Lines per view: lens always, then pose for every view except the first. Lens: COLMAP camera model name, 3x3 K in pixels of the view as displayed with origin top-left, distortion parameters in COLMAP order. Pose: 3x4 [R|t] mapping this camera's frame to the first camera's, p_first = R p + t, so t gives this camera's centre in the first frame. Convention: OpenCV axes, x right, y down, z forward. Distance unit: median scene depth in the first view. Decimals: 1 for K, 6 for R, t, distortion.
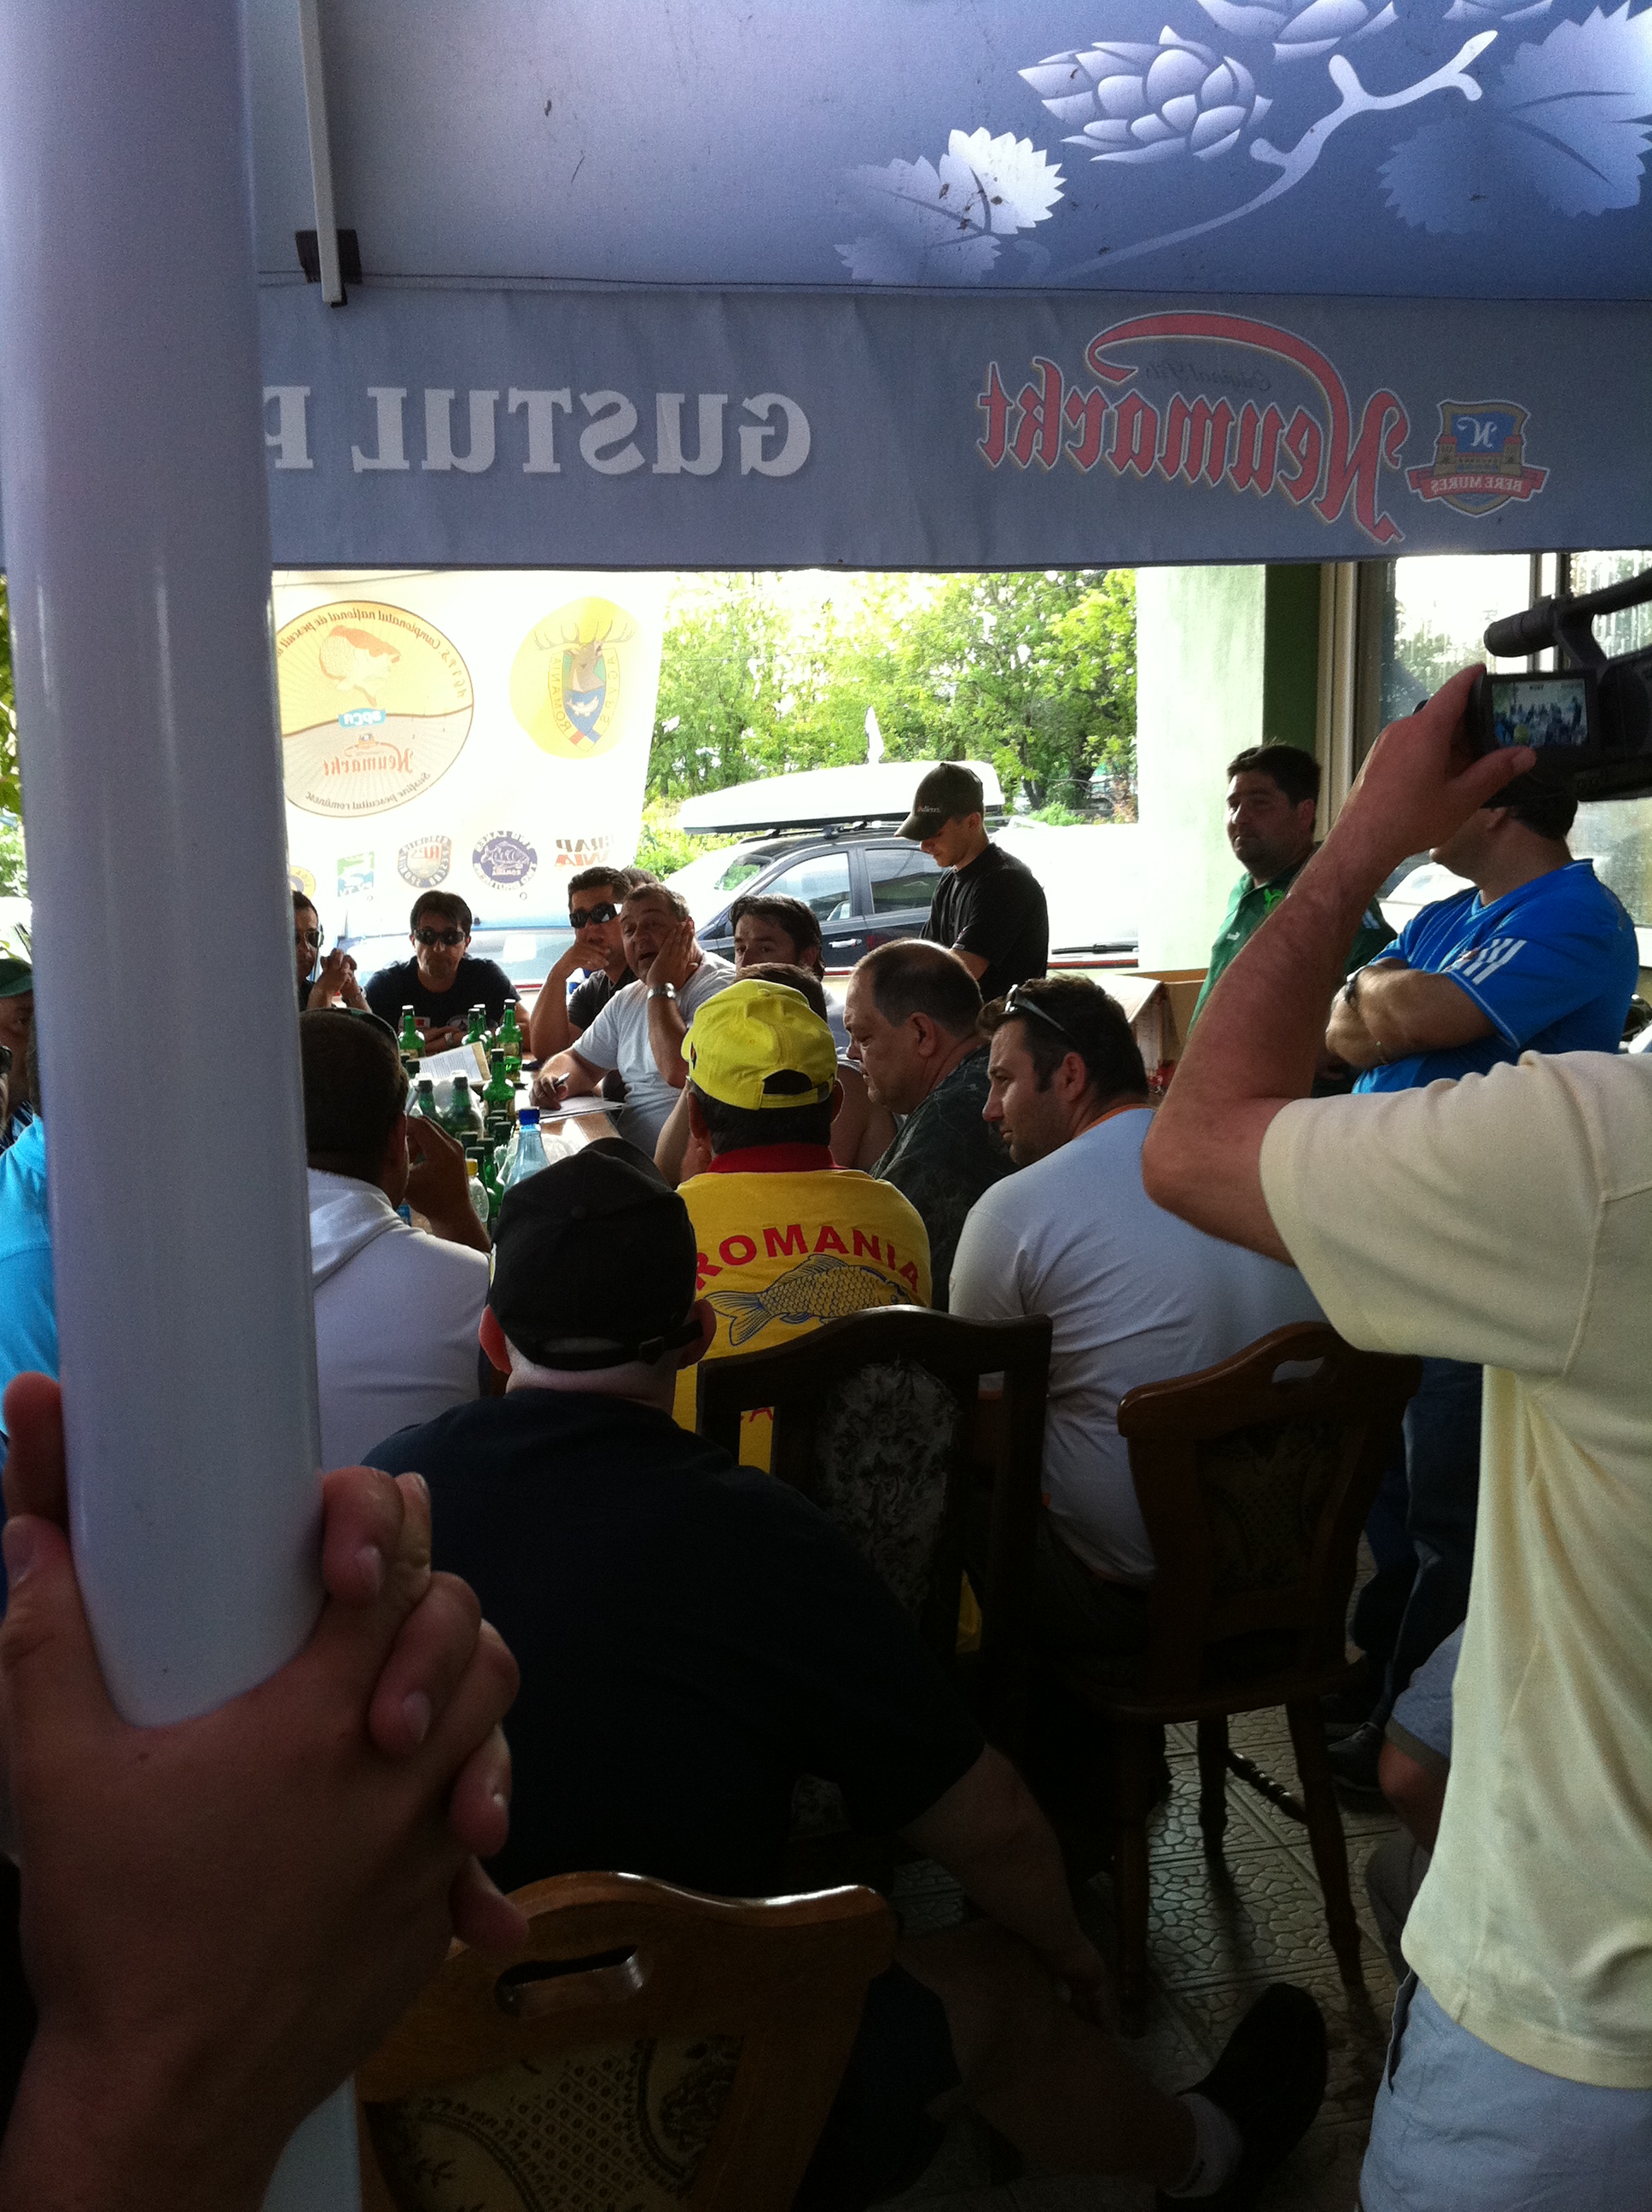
lens RADIAL K [[1878.1, 0, 833.1], [0, 1878.1, 992.6], [0, 0, 1]] dist [0.089360, -0.223136]
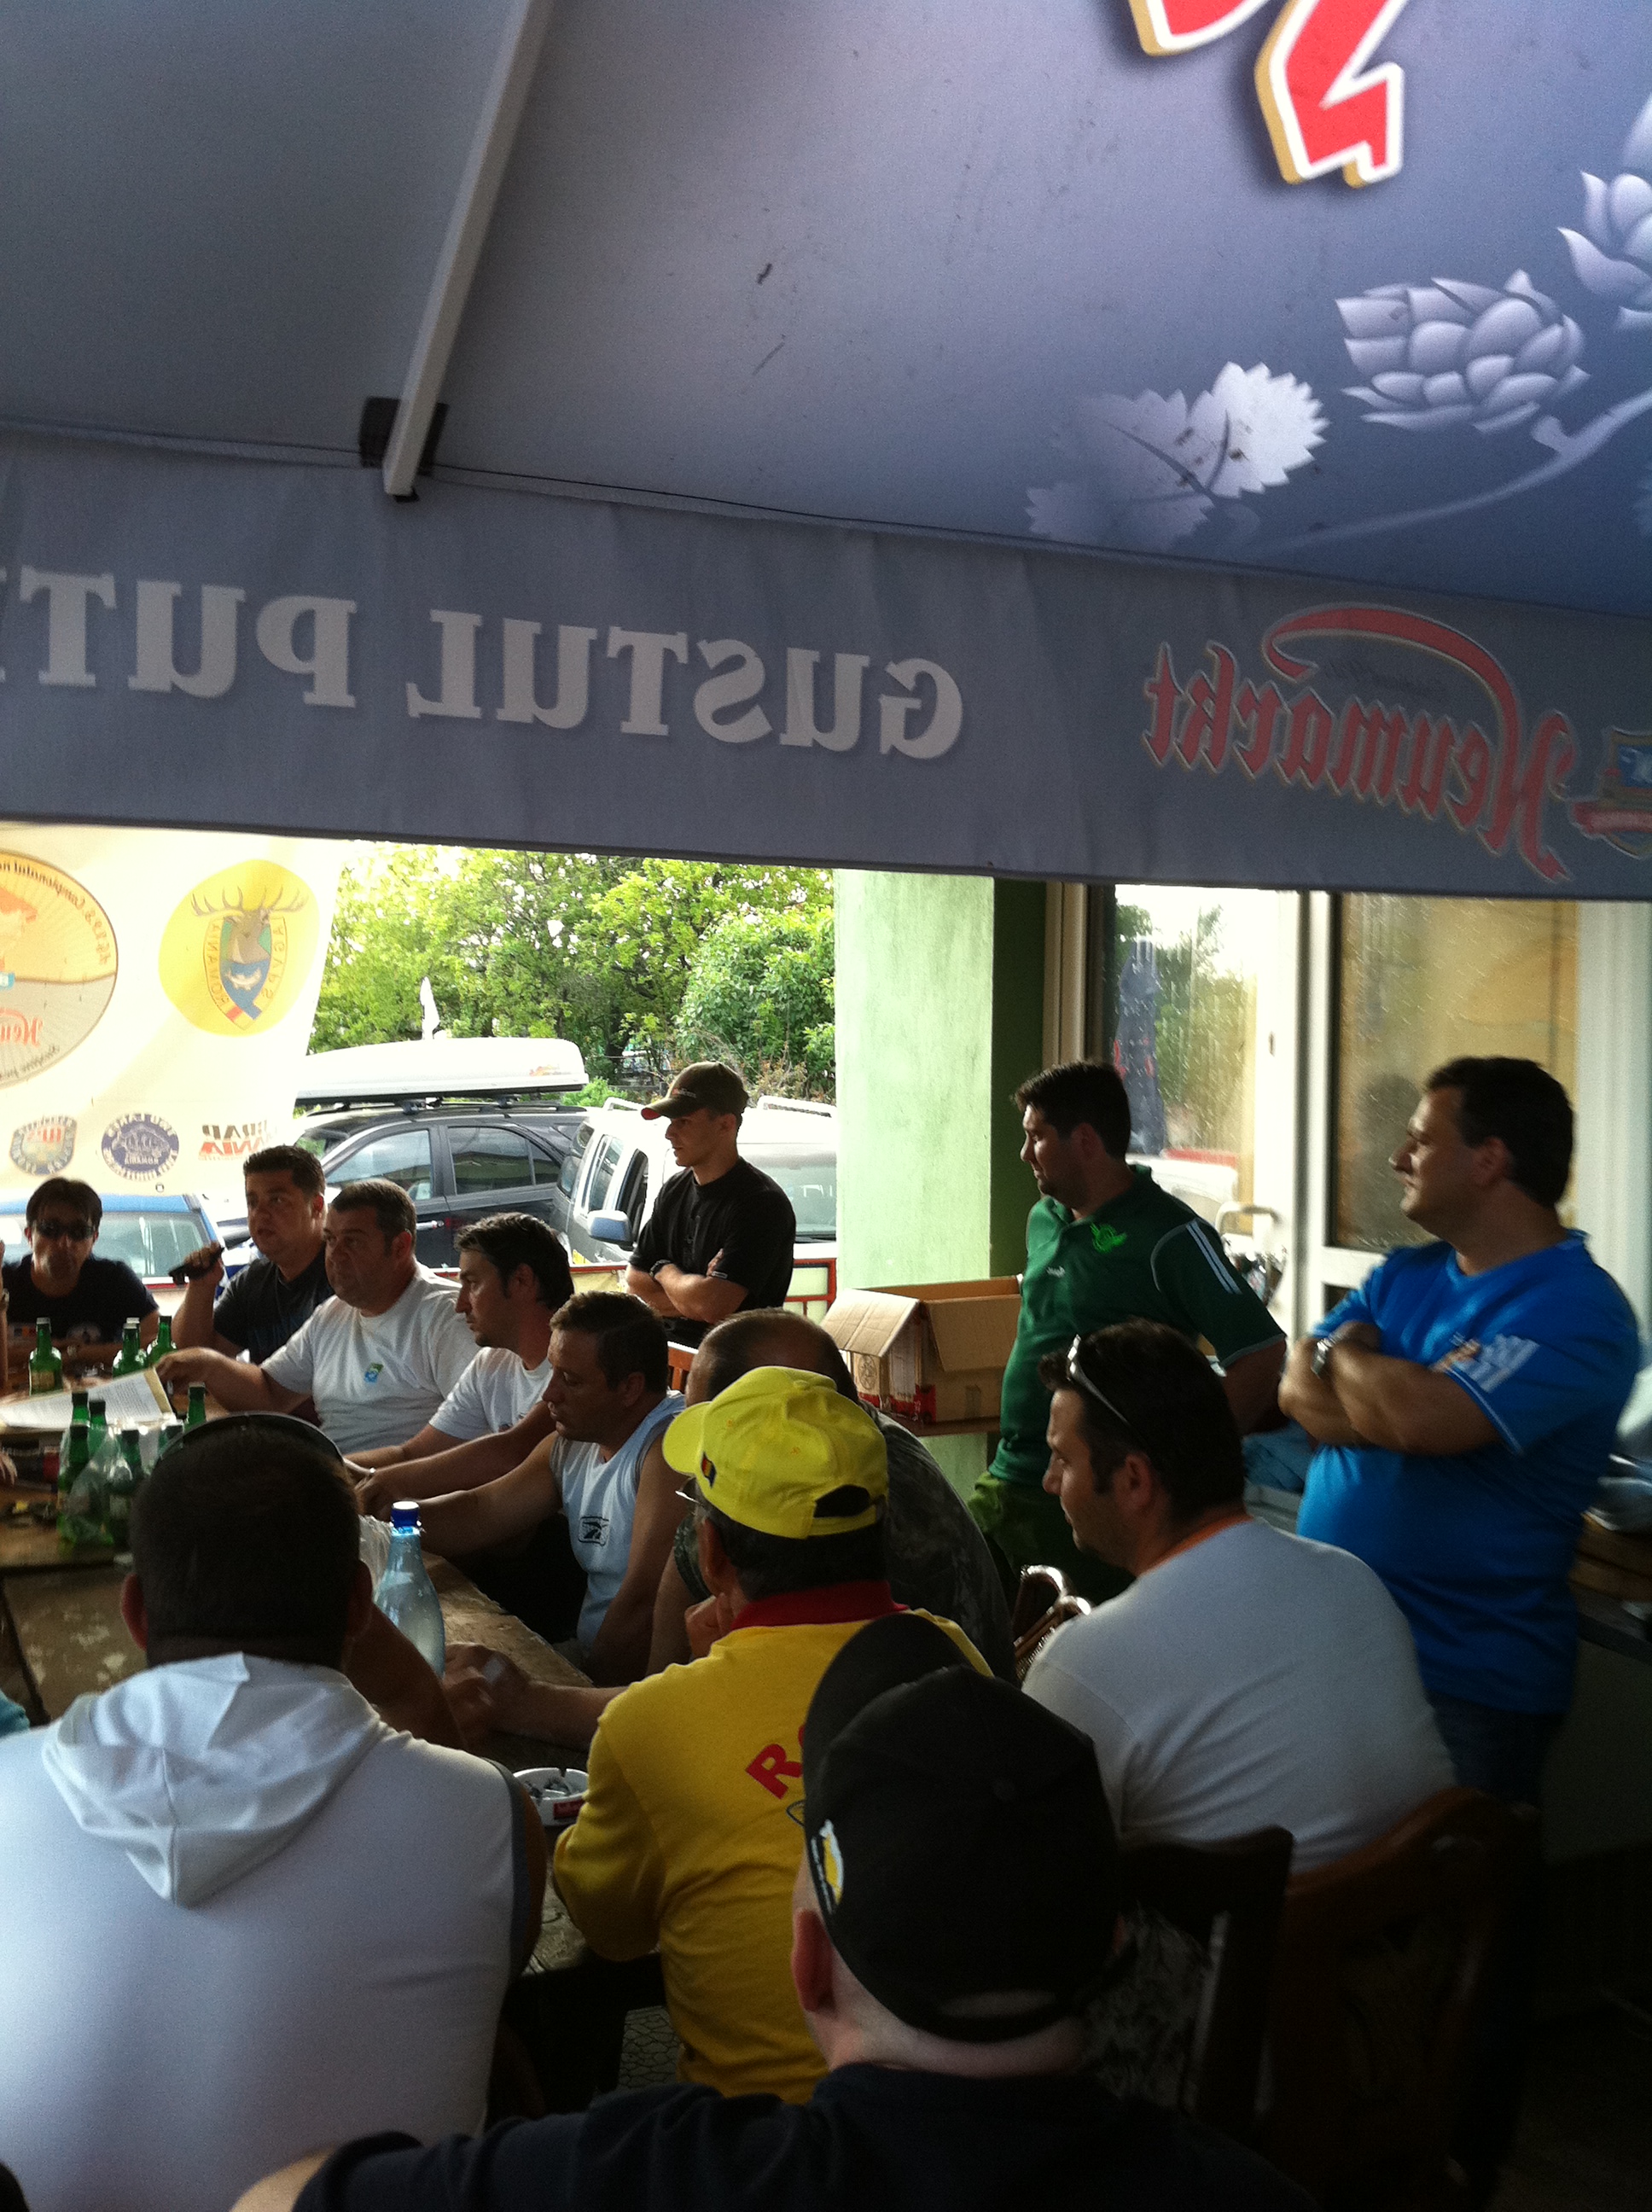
lens RADIAL K [[1916.8, 0, 826.0], [0, 1916.8, 1106.0], [0, 0, 1]] dist [0.061258, -0.188822]
pose [[0.976344, 0.030886, 0.214006, -0.244013], [-0.011757, 0.995865, -0.090085, -0.052279], [-0.215903, 0.085438, 0.972670, 0.226687]]
